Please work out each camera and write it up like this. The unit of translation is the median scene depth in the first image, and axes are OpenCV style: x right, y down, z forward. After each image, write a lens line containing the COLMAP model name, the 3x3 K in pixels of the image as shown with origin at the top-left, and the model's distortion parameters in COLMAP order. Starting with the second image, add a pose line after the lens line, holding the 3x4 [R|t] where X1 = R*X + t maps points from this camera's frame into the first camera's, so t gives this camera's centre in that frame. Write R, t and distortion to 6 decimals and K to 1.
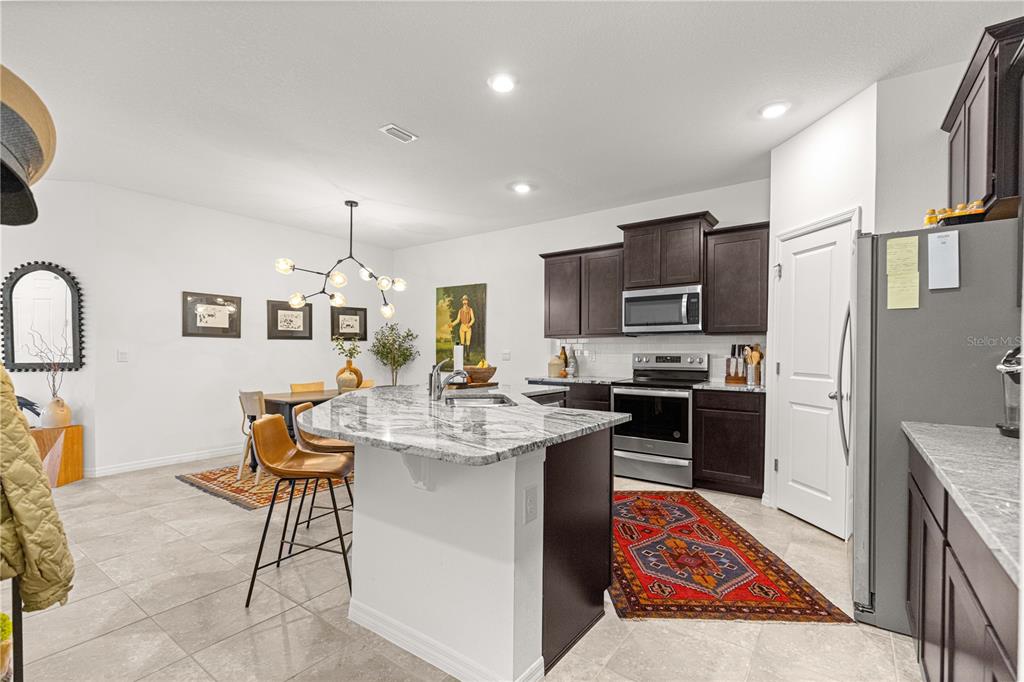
lens RADIAL K [[463.5, 0, 520.2], [0, 463.5, 359.6], [0, 0, 1]] dist [0.004238, -0.000730]
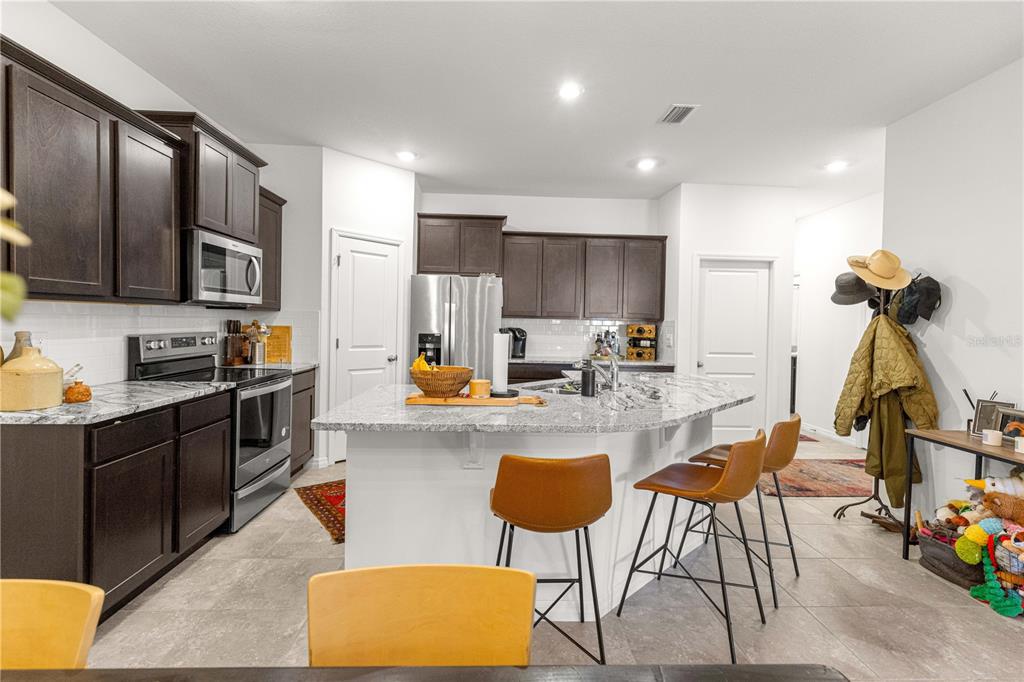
lens RADIAL K [[463.5, 0, 507.4], [0, 463.5, 331.7], [0, 0, 1]] dist [0.004238, -0.000730]
pose [[-0.599408, -0.031792, 0.799812, -0.491602], [-0.007576, 0.999392, 0.034047, -0.041685], [-0.800408, 0.014349, -0.599284, 1.045575]]
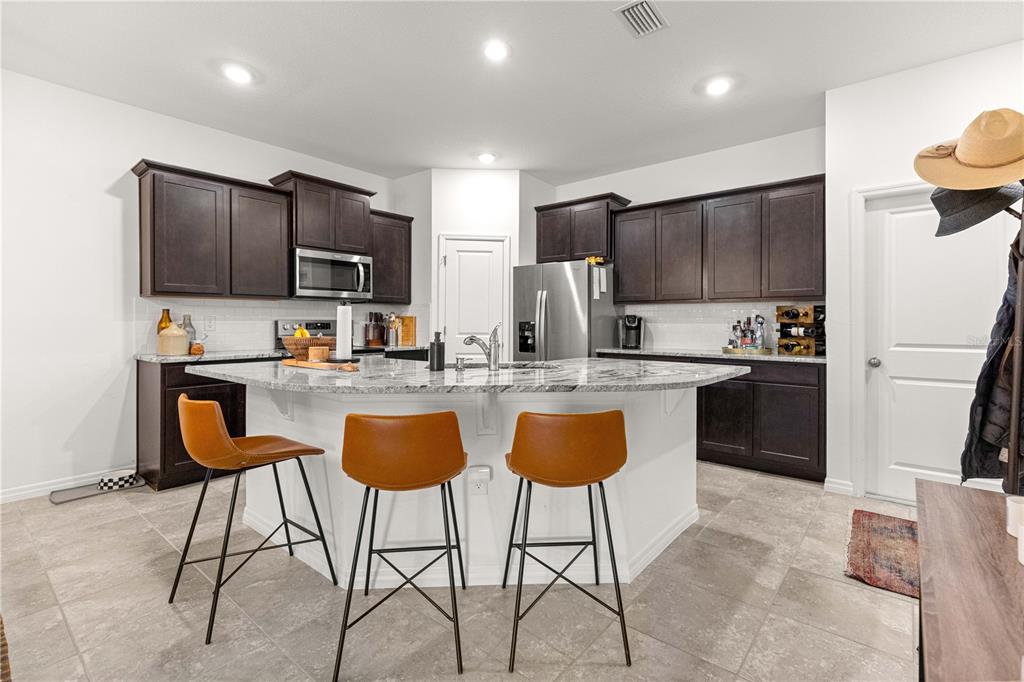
lens RADIAL K [[463.5, 0, 513.7], [0, 463.5, 335.2], [0, 0, 1]] dist [0.004238, -0.000730]
pose [[0.070327, -0.028147, 0.997127, -0.625967], [0.016829, 0.999493, 0.027027, -0.000651], [-0.997382, 0.014880, 0.070765, 0.537299]]
